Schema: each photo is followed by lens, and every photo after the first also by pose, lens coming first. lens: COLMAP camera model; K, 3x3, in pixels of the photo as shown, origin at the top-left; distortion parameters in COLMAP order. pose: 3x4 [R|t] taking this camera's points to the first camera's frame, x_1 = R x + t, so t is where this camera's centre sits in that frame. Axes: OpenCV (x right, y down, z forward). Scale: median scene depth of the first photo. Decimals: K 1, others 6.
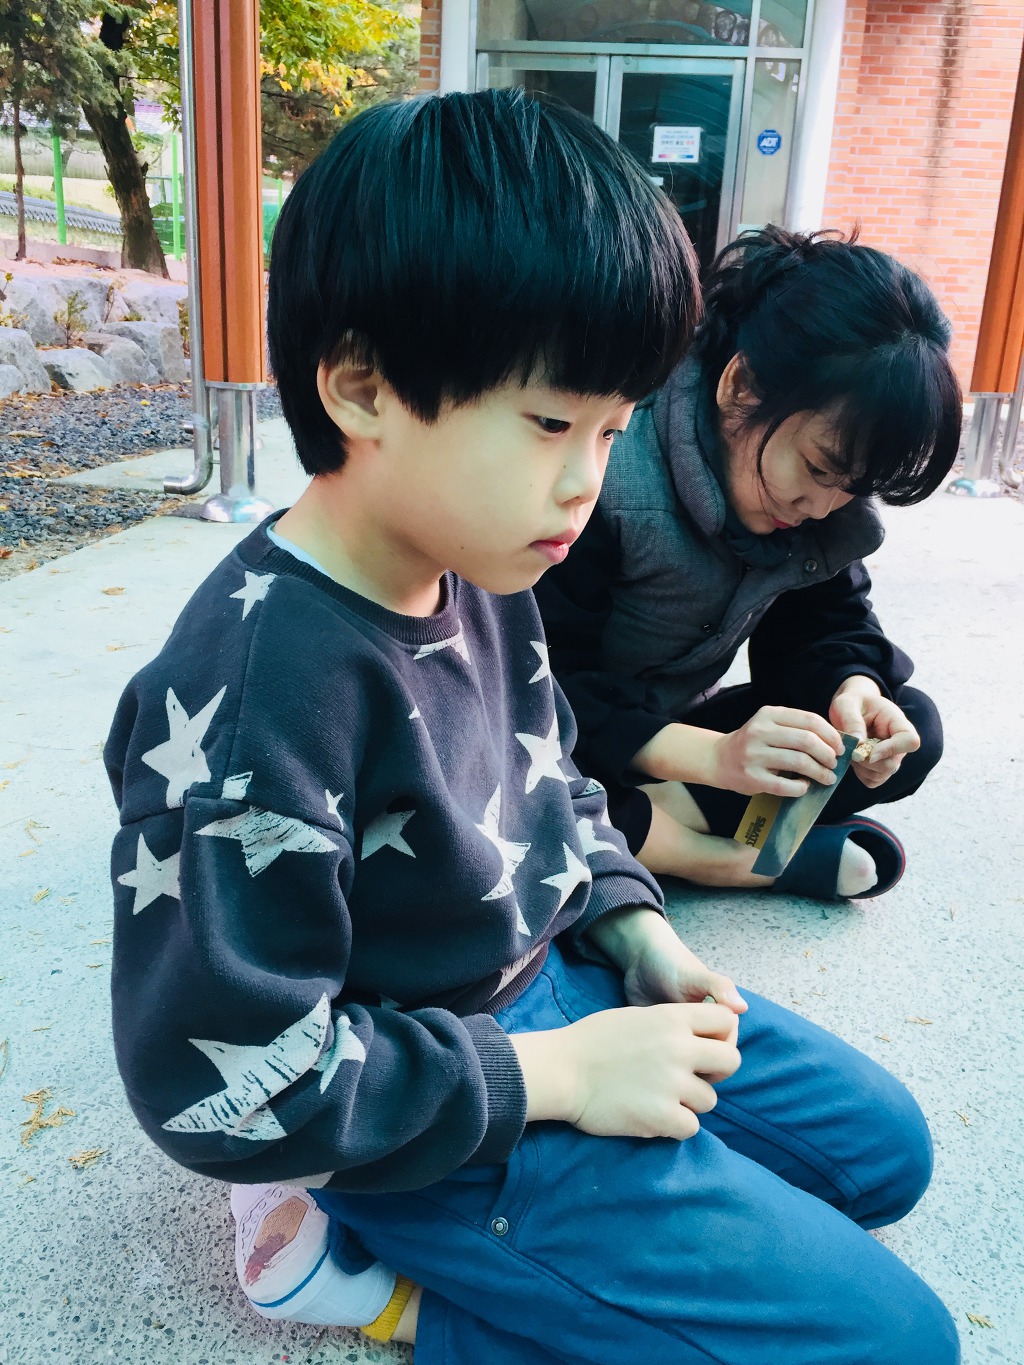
lens RADIAL K [[1150.9, 0, 510.8], [0, 1150.9, 682.9], [0, 0, 1]] dist [0.016548, 0.000976]
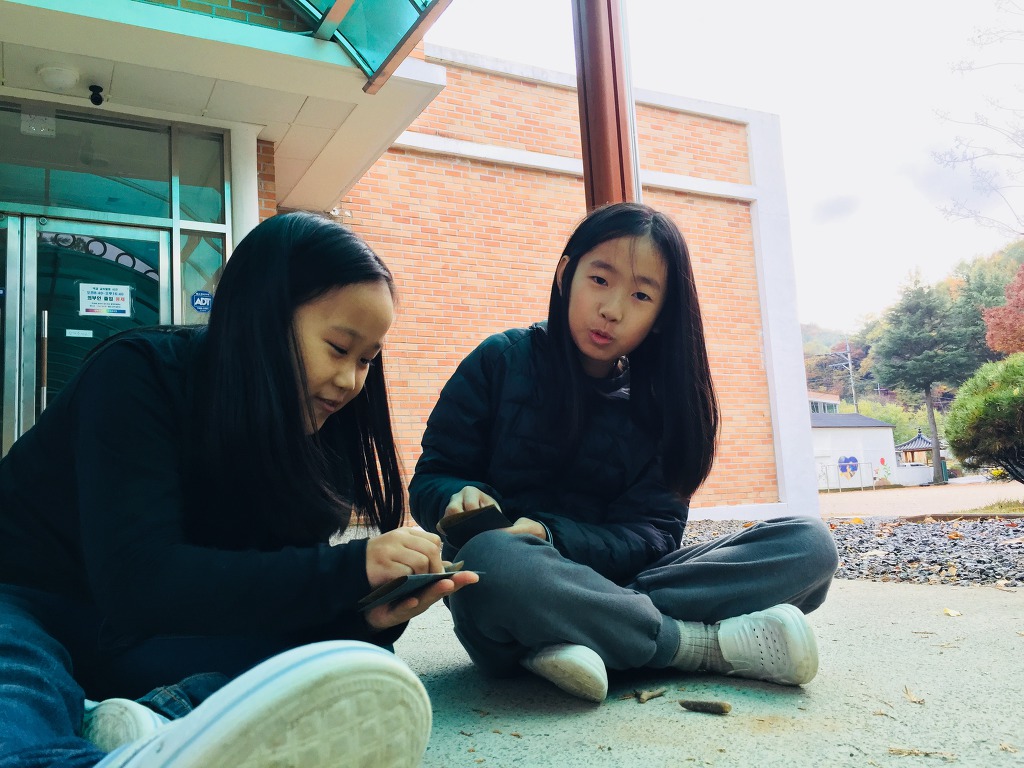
lens RADIAL K [[863.4, 0, 512.2], [0, 863.4, 385.9], [0, 0, 1]] dist [0.016548, 0.000976]
pose [[0.810499, -0.010165, 0.585651, -0.008647], [0.263367, 0.899404, -0.348871, -0.051818], [-0.523190, 0.437001, 0.731643, 0.312067]]
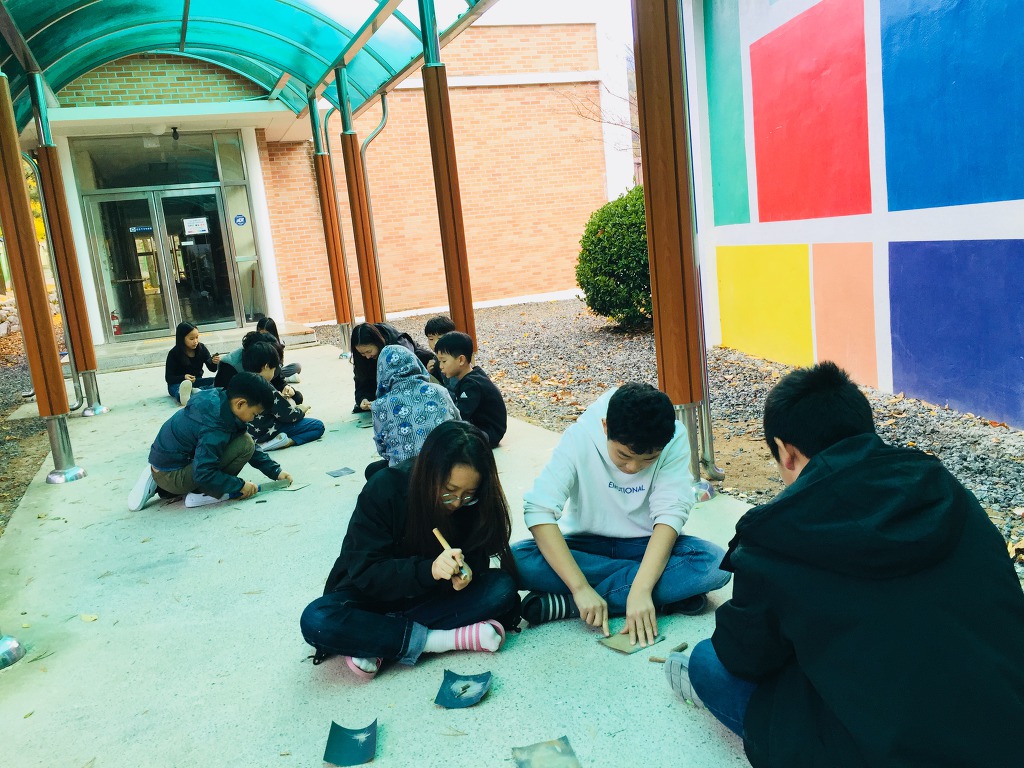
lens RADIAL K [[863.4, 0, 510.5], [0, 863.4, 384.4], [0, 0, 1]] dist [0.016548, 0.000976]
pose [[0.874570, -0.207514, 0.438253, -0.107239], [0.274299, 0.957016, -0.094237, 0.116858], [-0.399859, 0.202629, 0.893898, -0.584471]]
